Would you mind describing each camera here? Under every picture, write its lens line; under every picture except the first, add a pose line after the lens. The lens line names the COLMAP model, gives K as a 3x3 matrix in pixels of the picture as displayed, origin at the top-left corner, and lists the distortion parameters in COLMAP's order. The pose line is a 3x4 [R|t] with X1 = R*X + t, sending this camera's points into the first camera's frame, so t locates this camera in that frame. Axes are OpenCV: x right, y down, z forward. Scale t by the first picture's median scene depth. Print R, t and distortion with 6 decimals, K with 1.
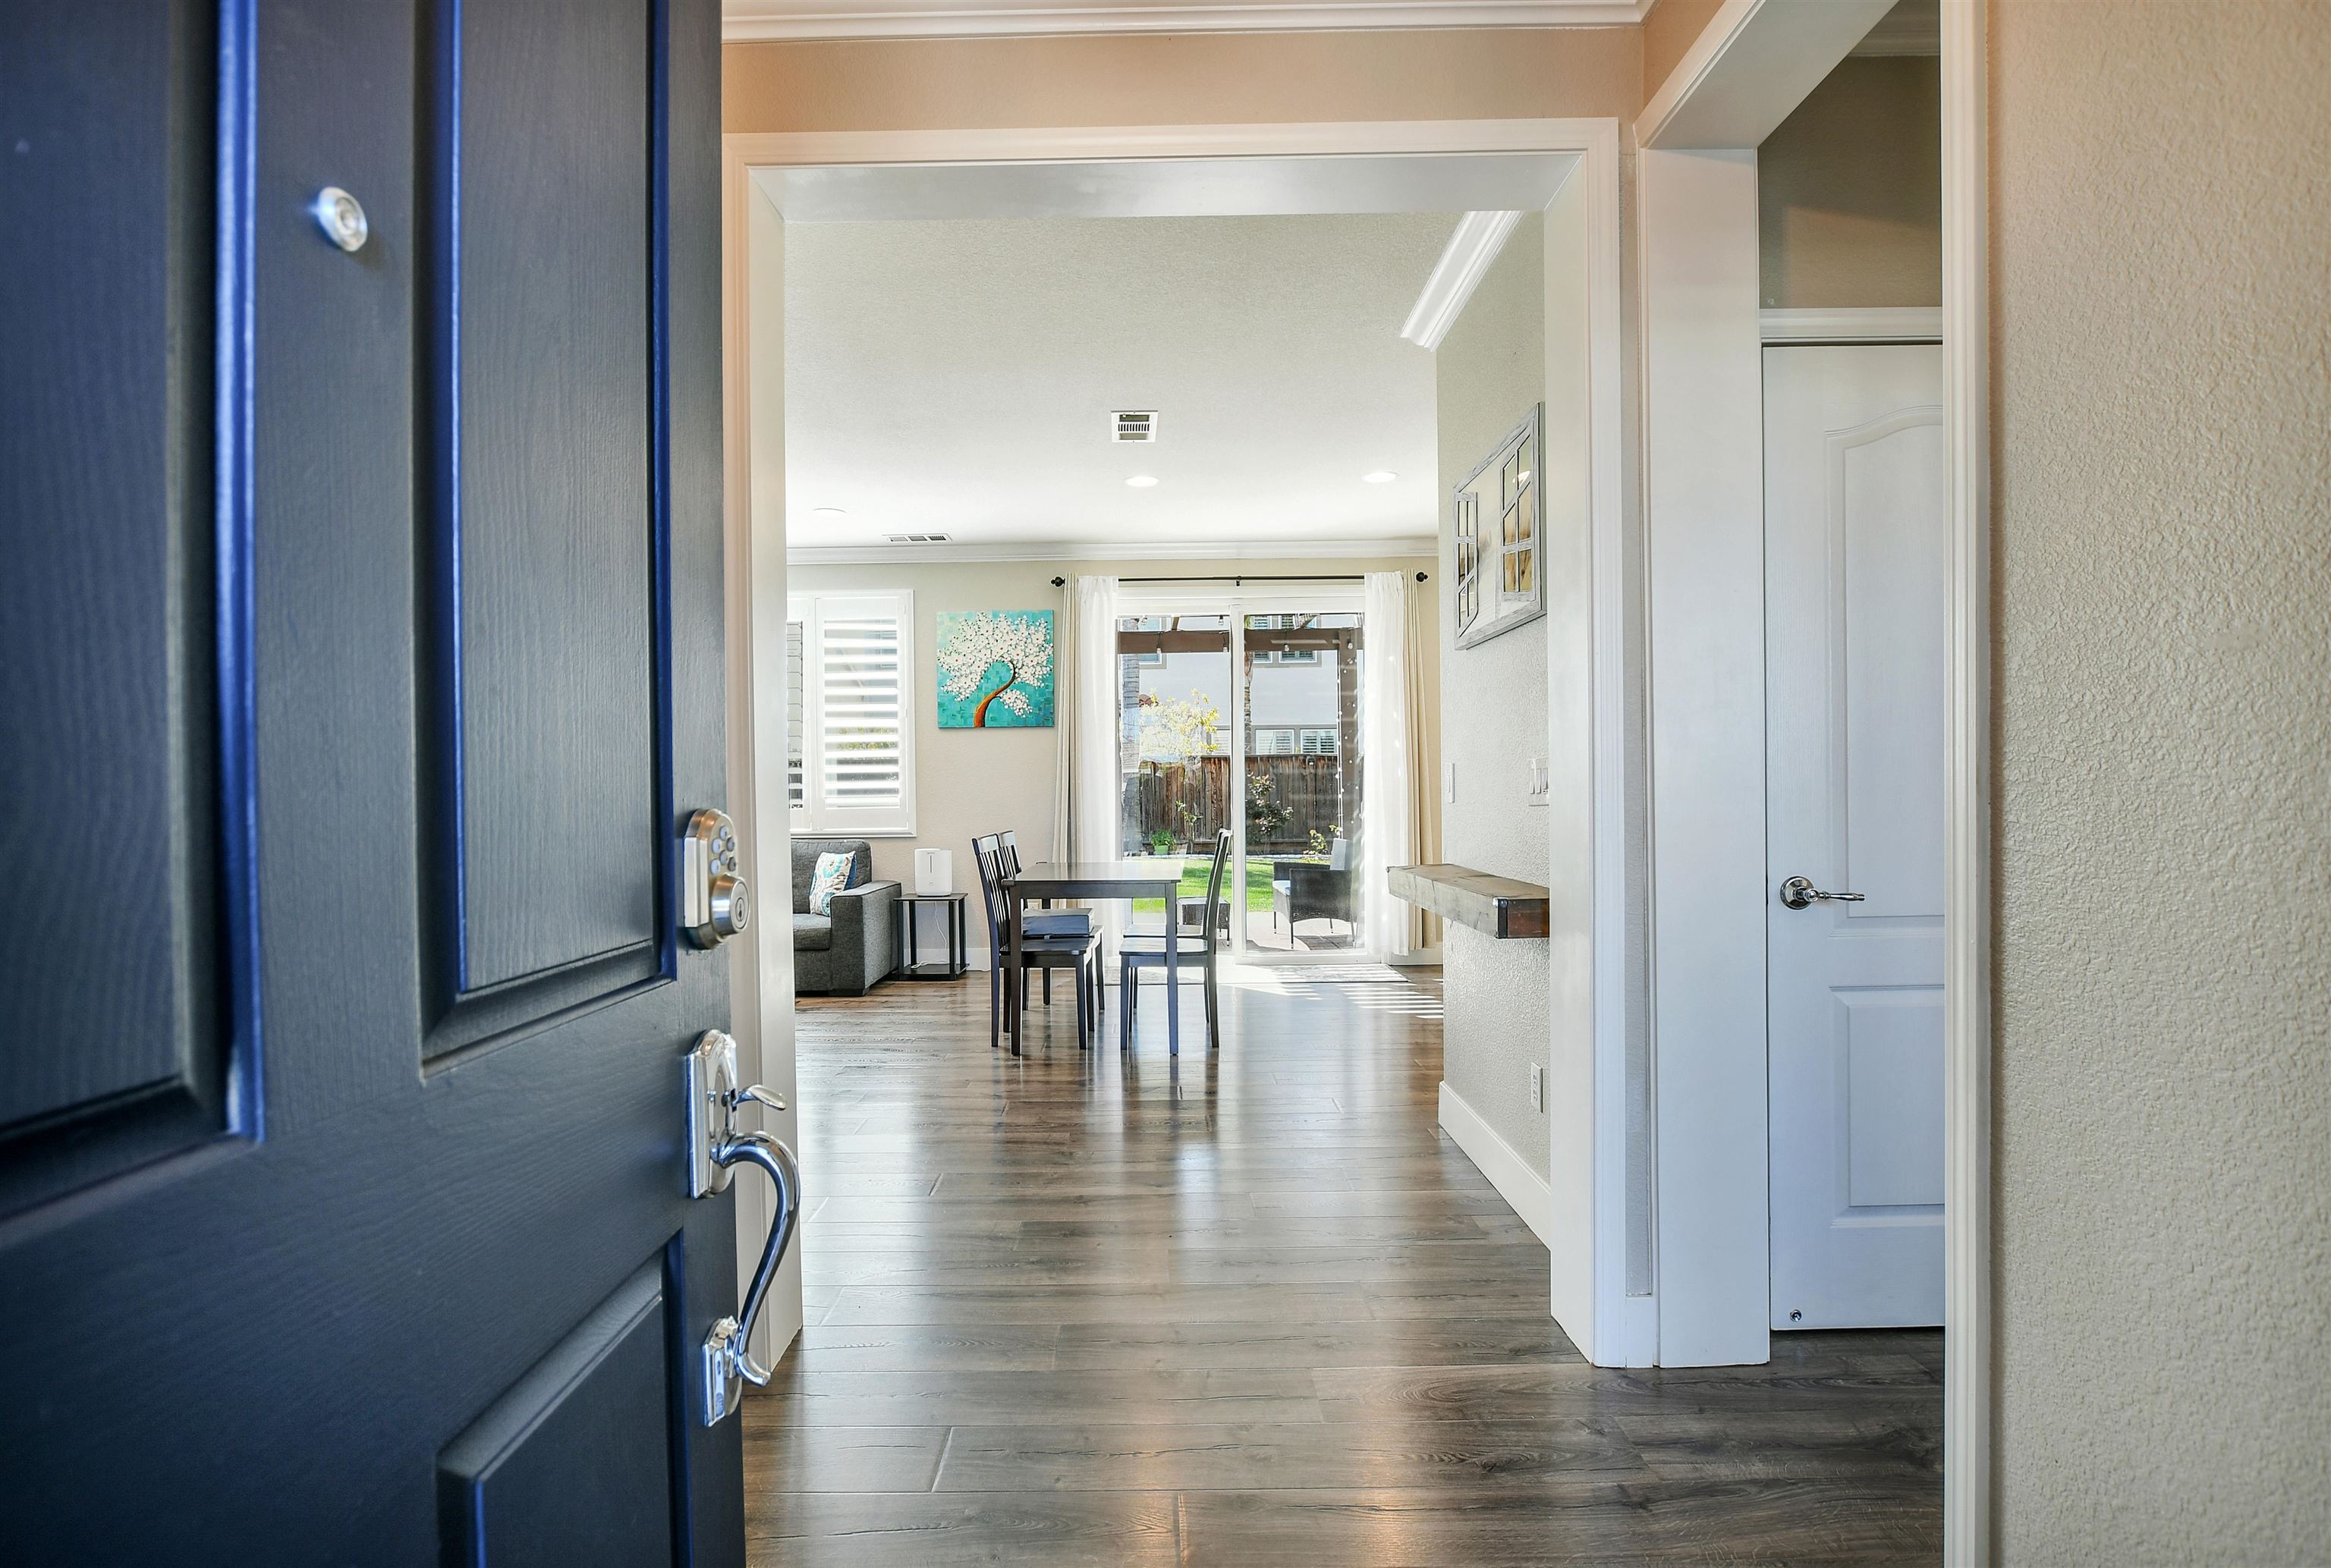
lens RADIAL K [[1079.5, 0, 1144.2], [0, 1079.5, 787.3], [0, 0, 1]] dist [-0.004132, -0.000067]
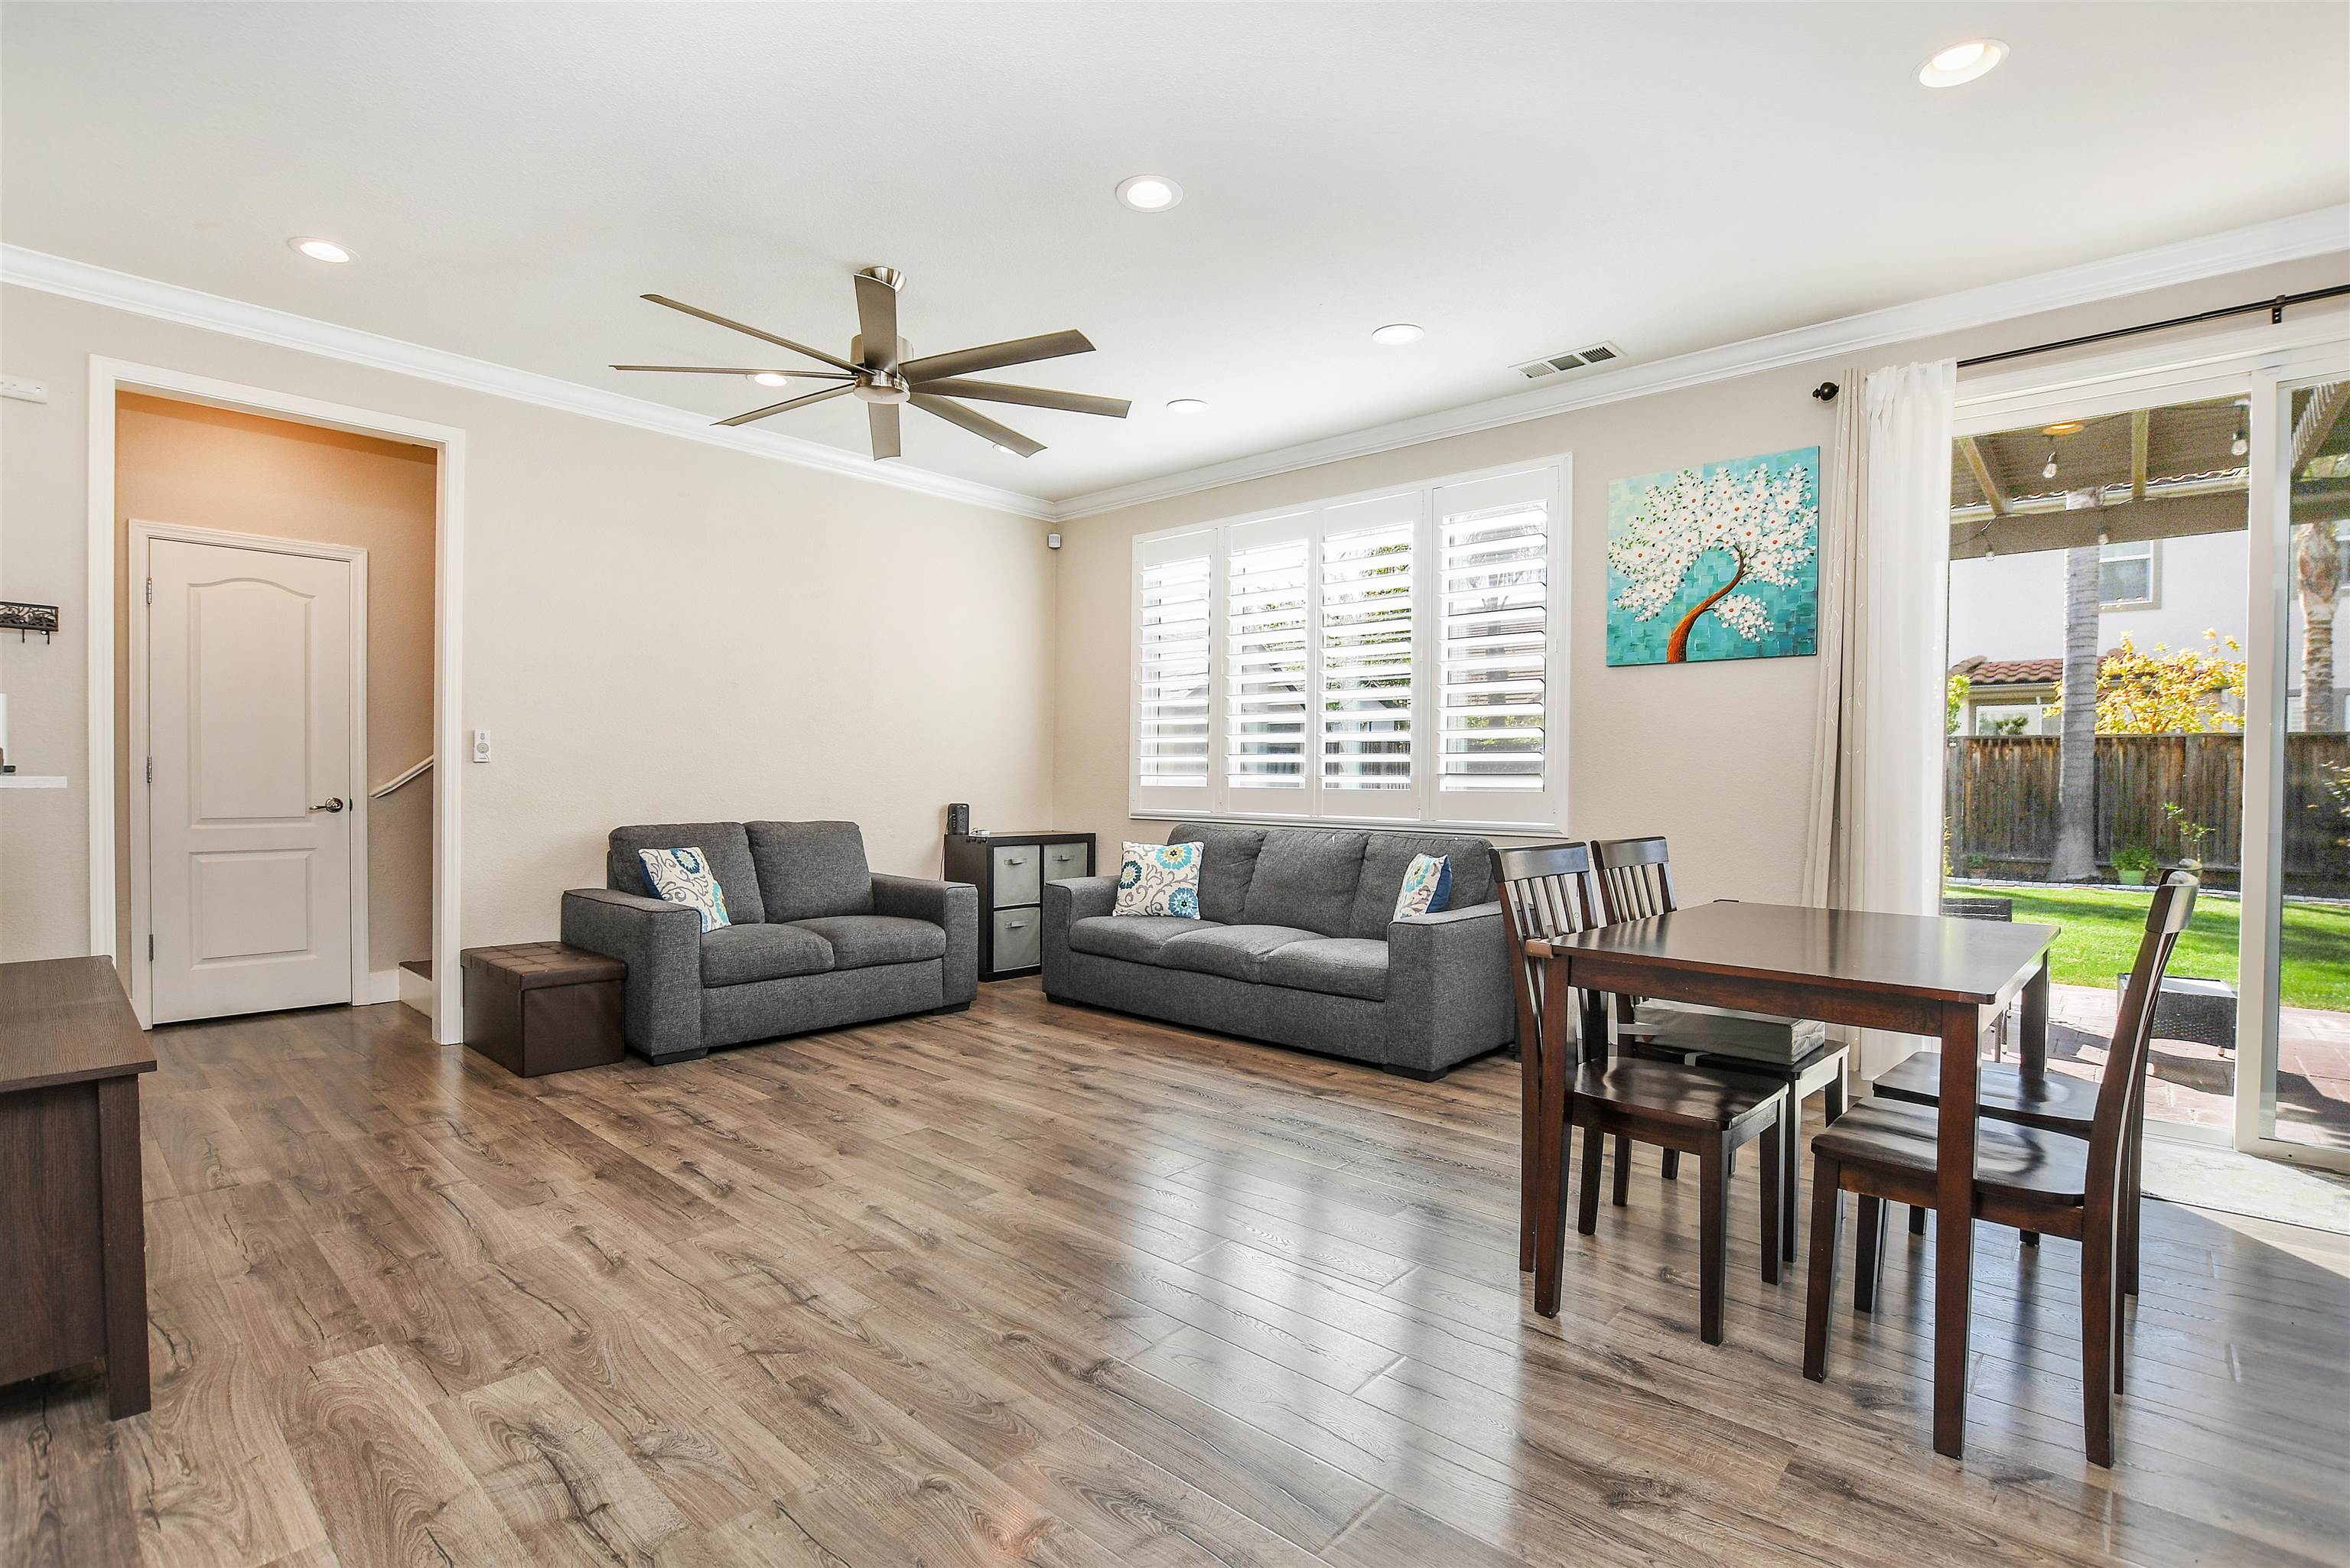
lens RADIAL K [[1100.3, 0, 1159.1], [0, 1100.3, 797.3], [0, 0, 1]] dist [-0.028201, 0.004399]
pose [[0.742768, 0.027177, -0.668997, 0.043859], [-0.015679, 0.999608, 0.023200, 0.010365], [0.669365, -0.006743, 0.742903, 0.350778]]
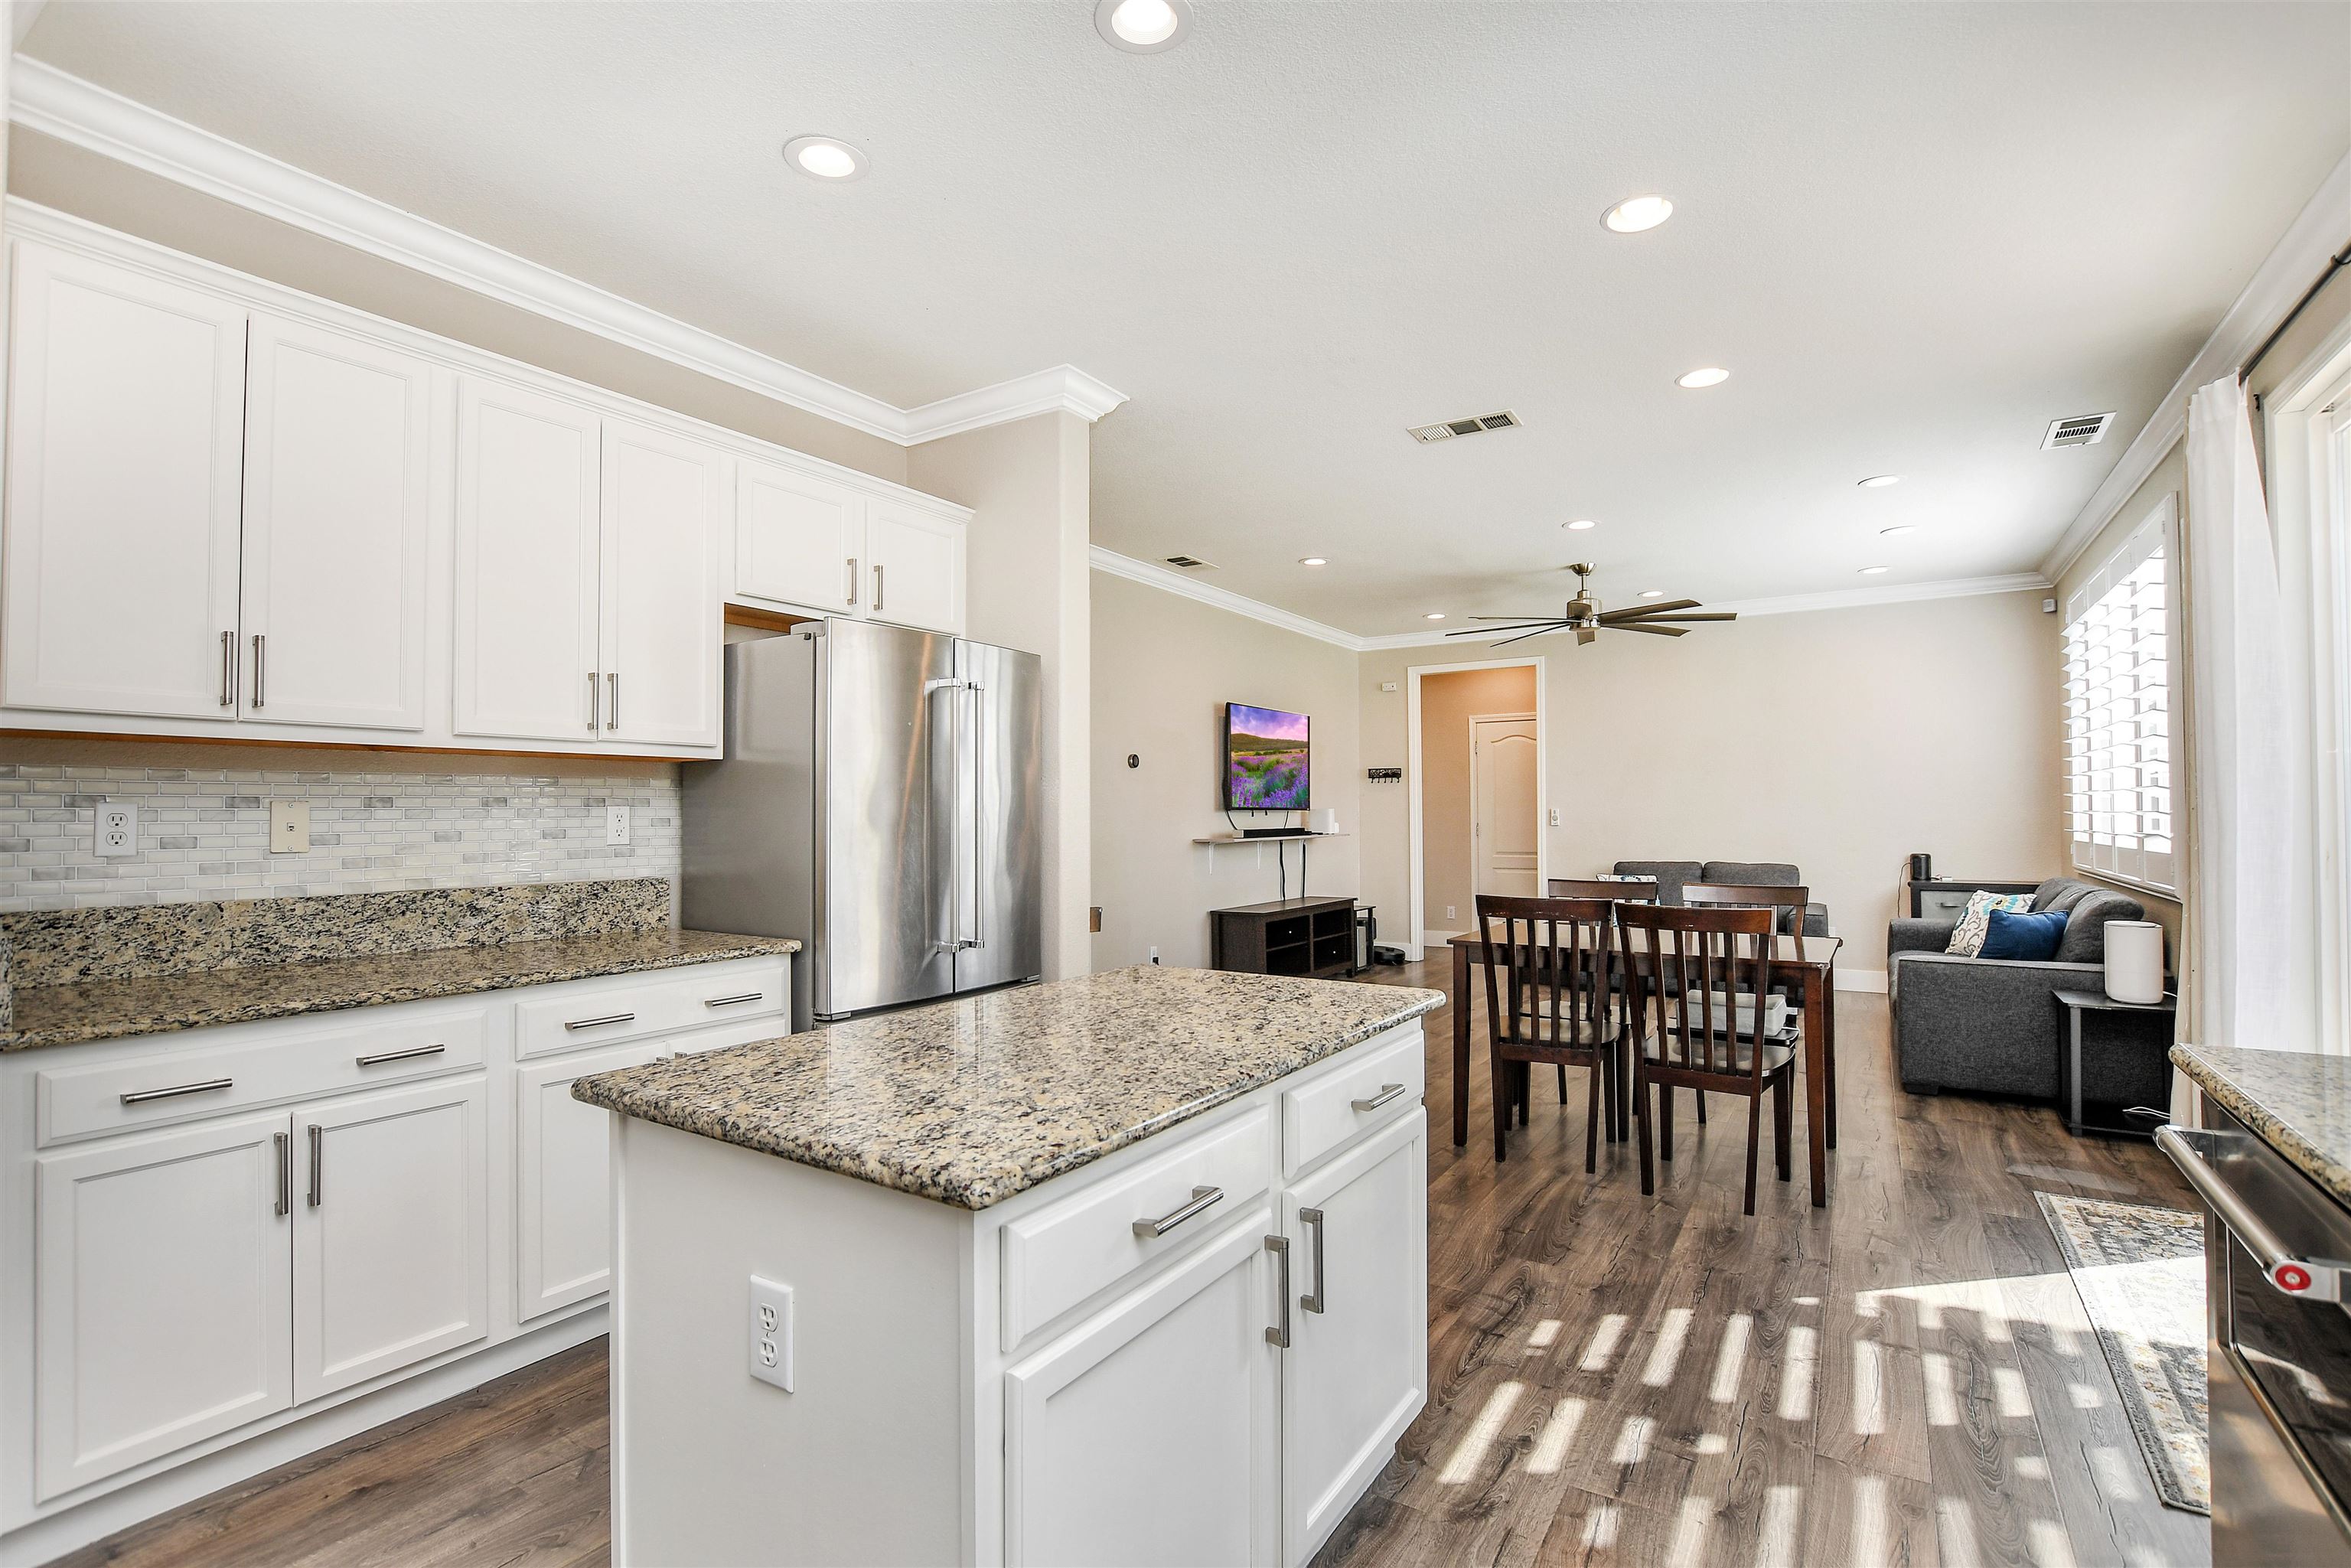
lens RADIAL K [[1100.8, 0, 1172.2], [0, 1100.8, 789.0], [0, 0, 1]] dist [-0.028201, 0.004399]
pose [[-0.527216, -0.009730, -0.849676, 0.590614], [0.011133, 0.999770, -0.018357, -0.012305], [0.849659, -0.019137, -0.526986, 0.842222]]
